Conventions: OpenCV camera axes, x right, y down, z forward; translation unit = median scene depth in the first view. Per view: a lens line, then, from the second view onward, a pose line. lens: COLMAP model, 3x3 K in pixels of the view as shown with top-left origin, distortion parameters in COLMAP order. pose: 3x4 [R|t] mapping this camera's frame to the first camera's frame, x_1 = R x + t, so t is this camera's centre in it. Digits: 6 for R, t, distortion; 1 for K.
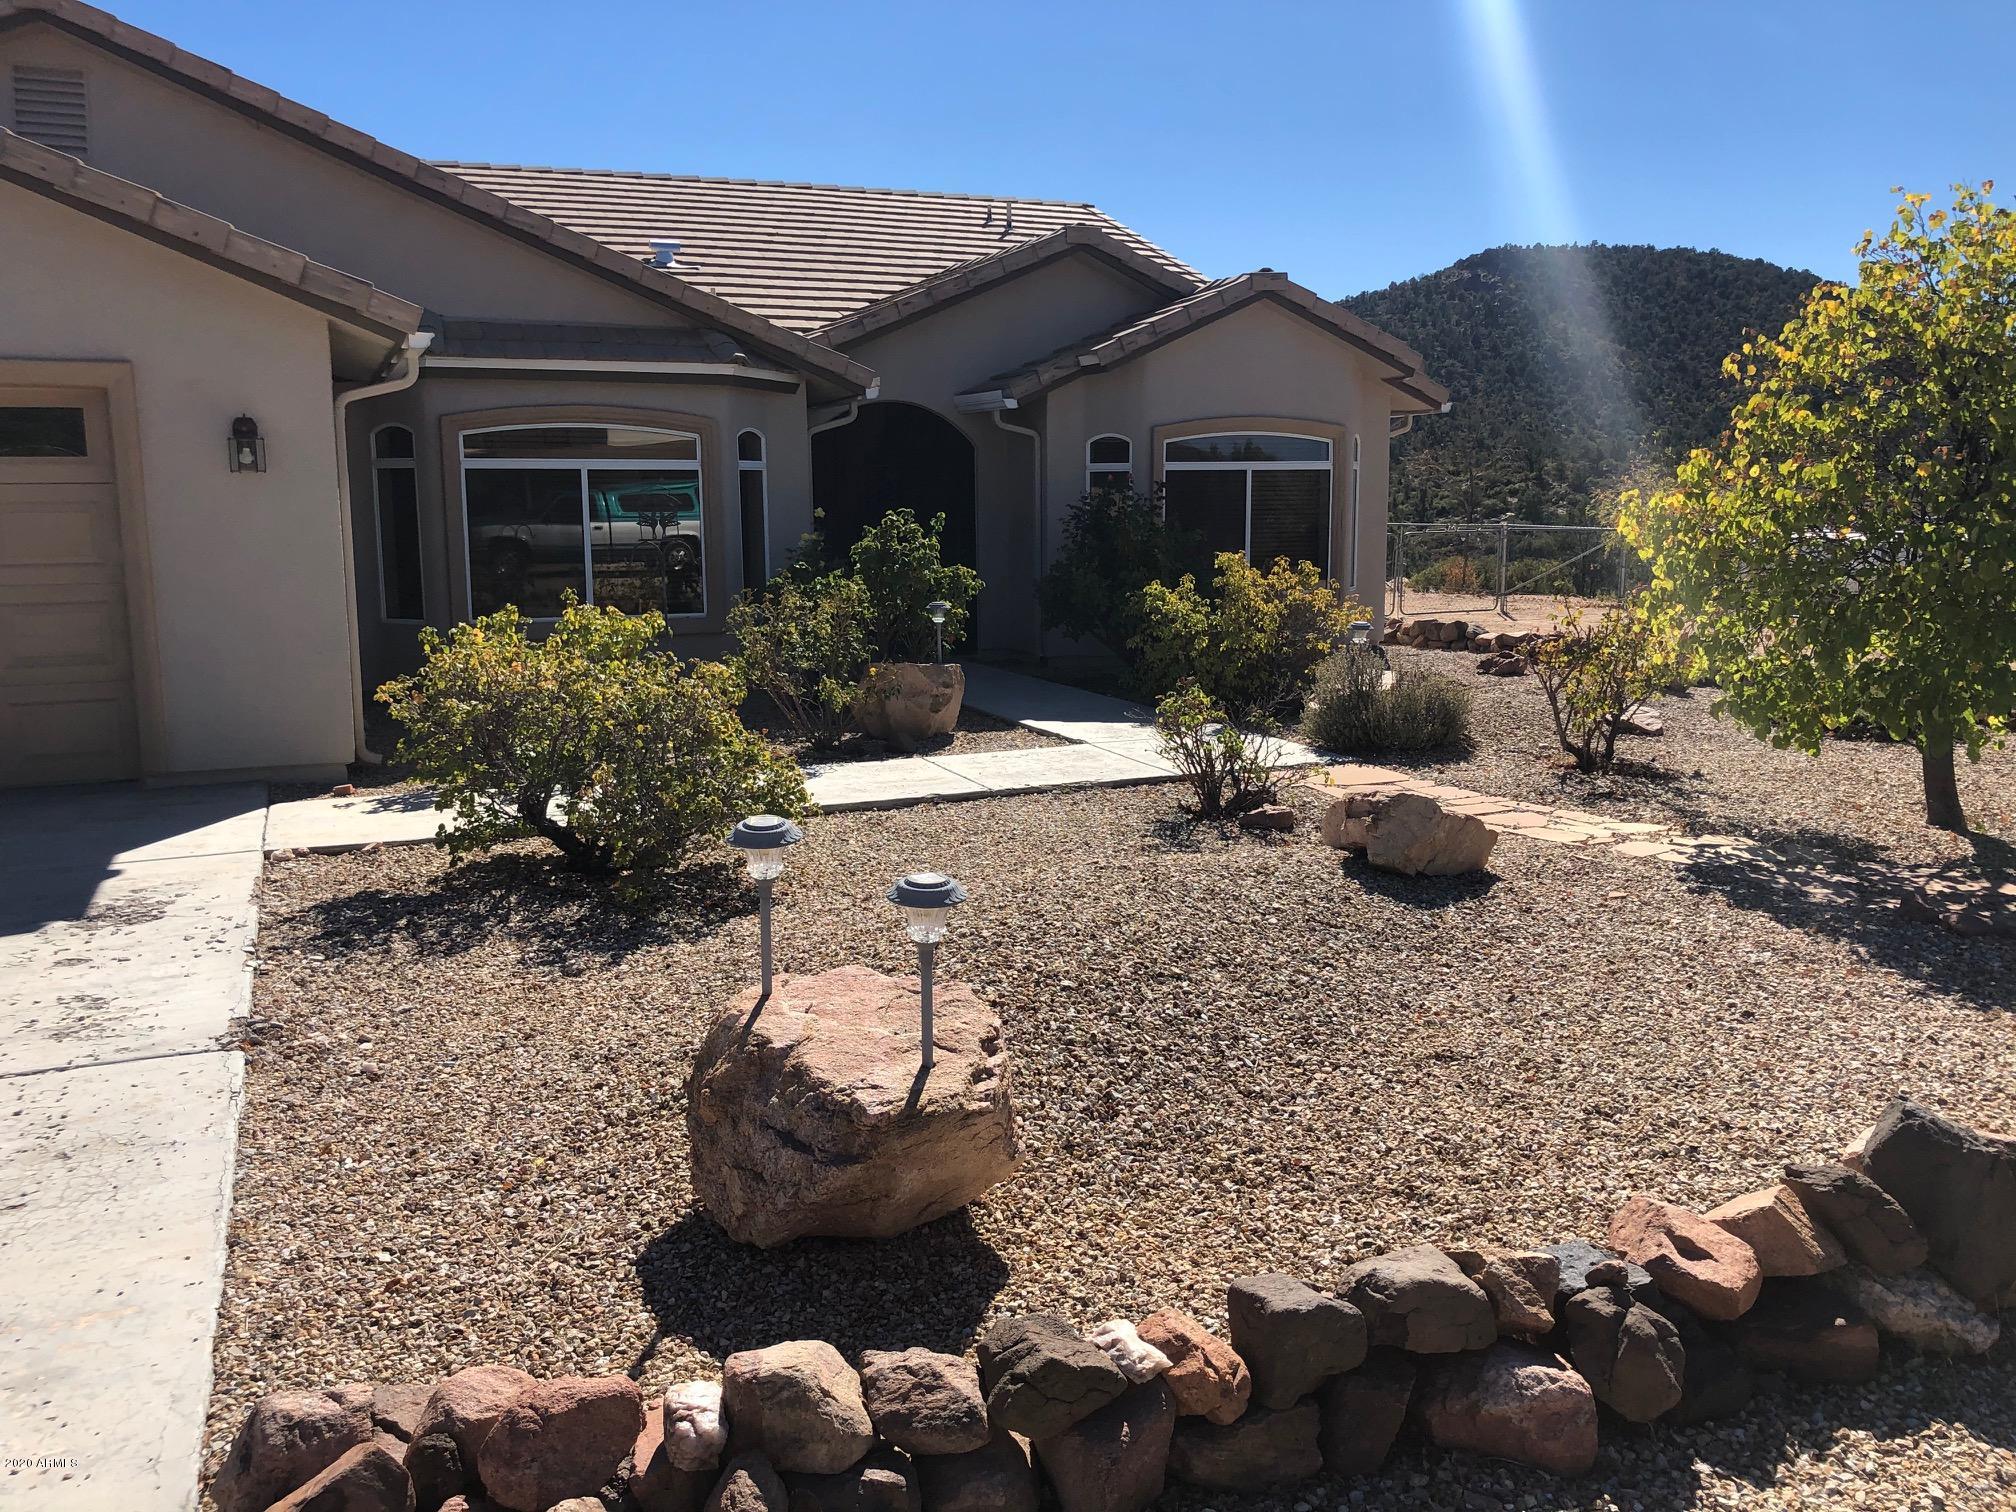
lens RADIAL K [[1662.5, 0, 1022.1], [0, 1662.5, 752.2], [0, 0, 1]] dist [0.038388, -0.010474]
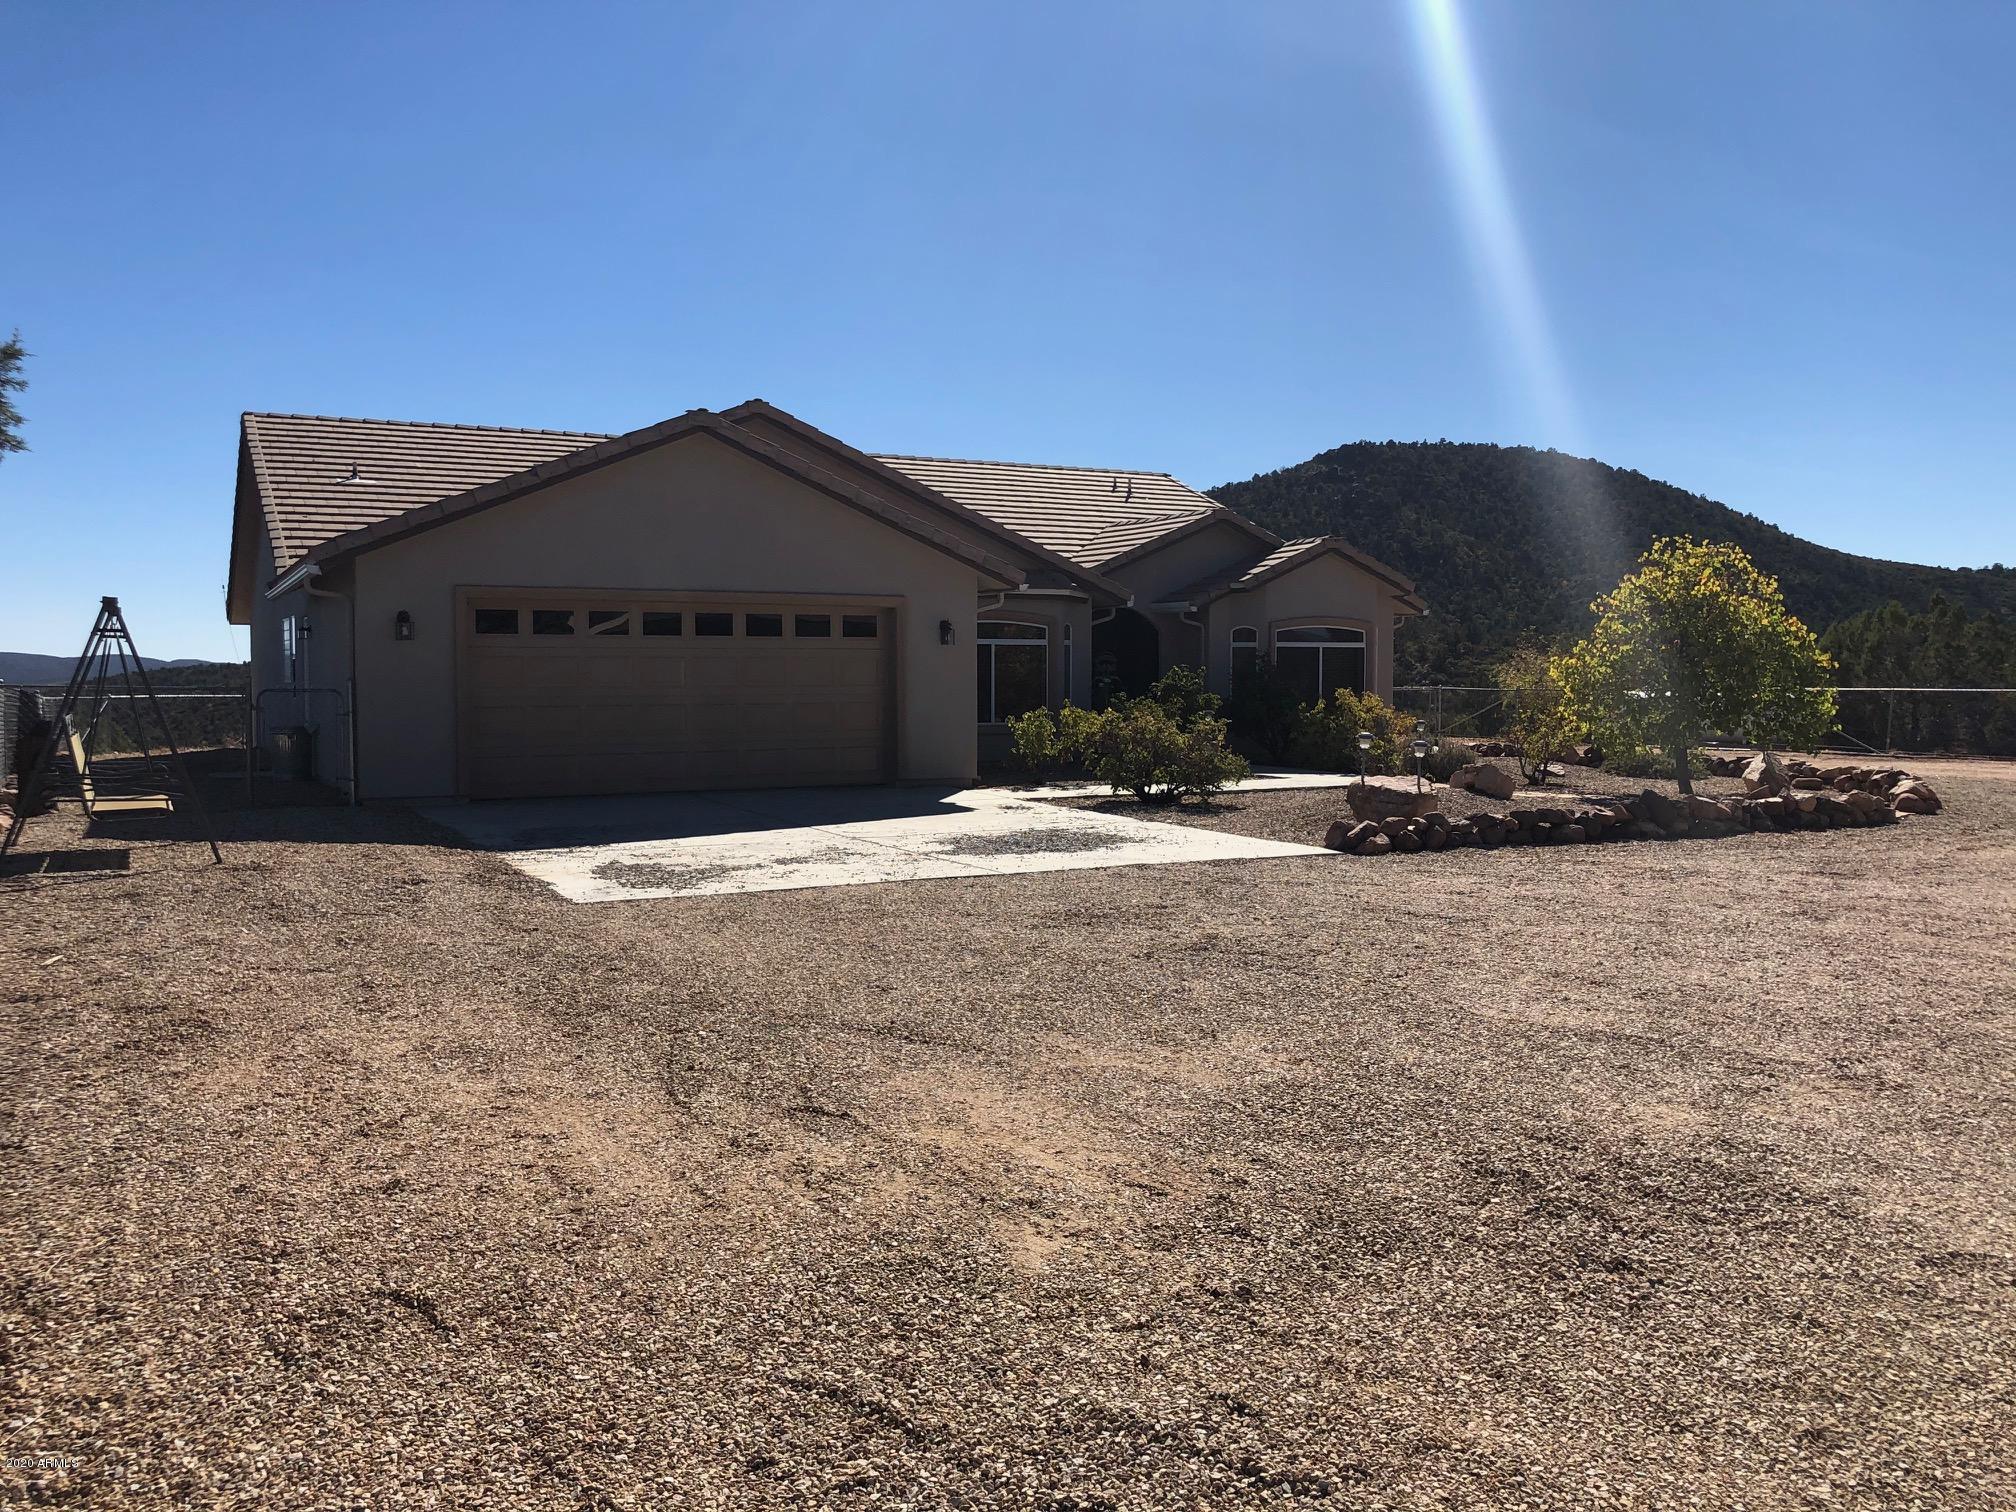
lens RADIAL K [[1662.5, 0, 996.5], [0, 1662.5, 762.1], [0, 0, 1]] dist [0.038388, -0.010474]
pose [[0.998009, 0.005812, 0.062807, -0.299907], [0.000405, 0.995135, -0.098516, 0.117483], [-0.063074, 0.098345, 0.993152, -0.673616]]
